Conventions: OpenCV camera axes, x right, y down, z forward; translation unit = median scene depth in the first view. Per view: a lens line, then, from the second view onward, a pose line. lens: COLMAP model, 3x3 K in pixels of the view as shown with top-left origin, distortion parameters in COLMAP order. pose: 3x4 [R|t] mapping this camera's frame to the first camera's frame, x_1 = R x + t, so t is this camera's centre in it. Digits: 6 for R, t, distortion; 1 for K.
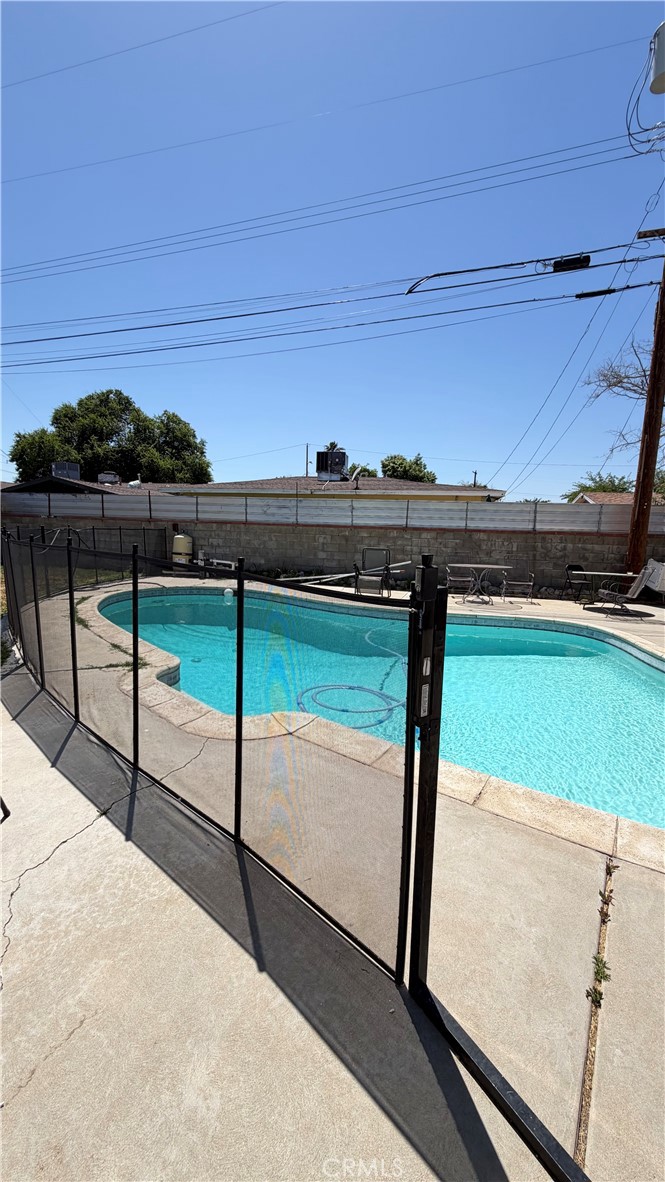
lens RADIAL K [[475.1, 0, 335.0], [0, 475.1, 589.2], [0, 0, 1]] dist [0.000723, -0.000058]
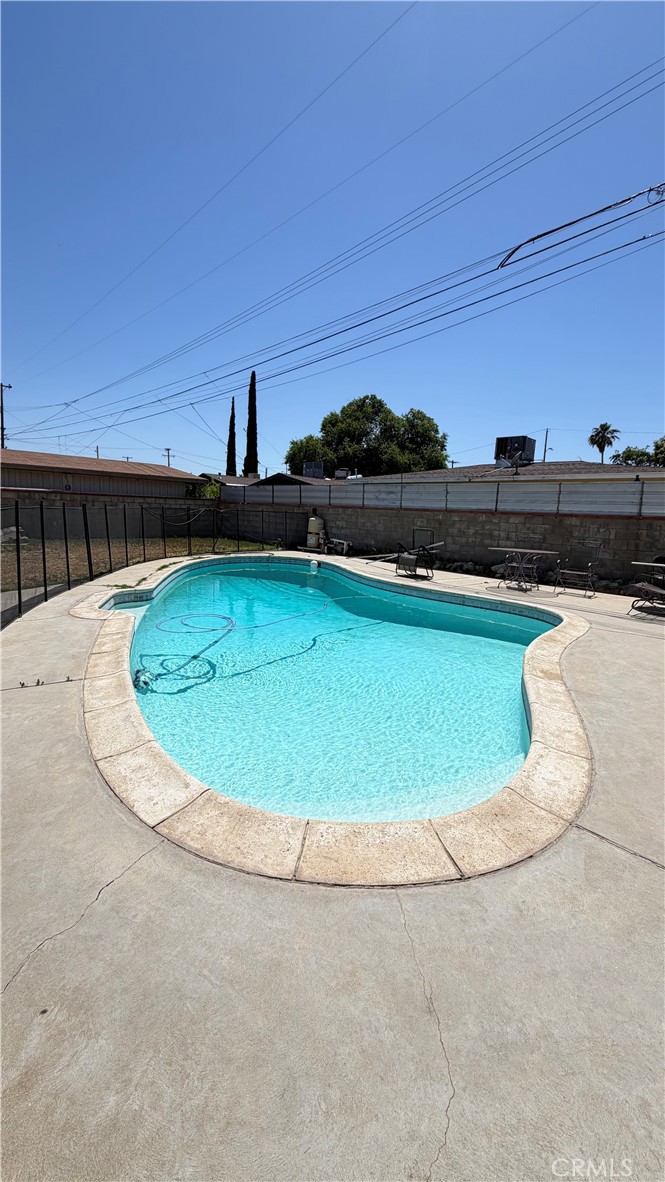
lens RADIAL K [[475.1, 0, 324.5], [0, 475.1, 587.0], [0, 0, 1]] dist [0.000723, -0.000058]
pose [[0.842553, 0.090767, -0.530910, 0.207179], [-0.086798, 0.995696, 0.032481, 0.011319], [0.531573, 0.018715, 0.846806, 0.002936]]
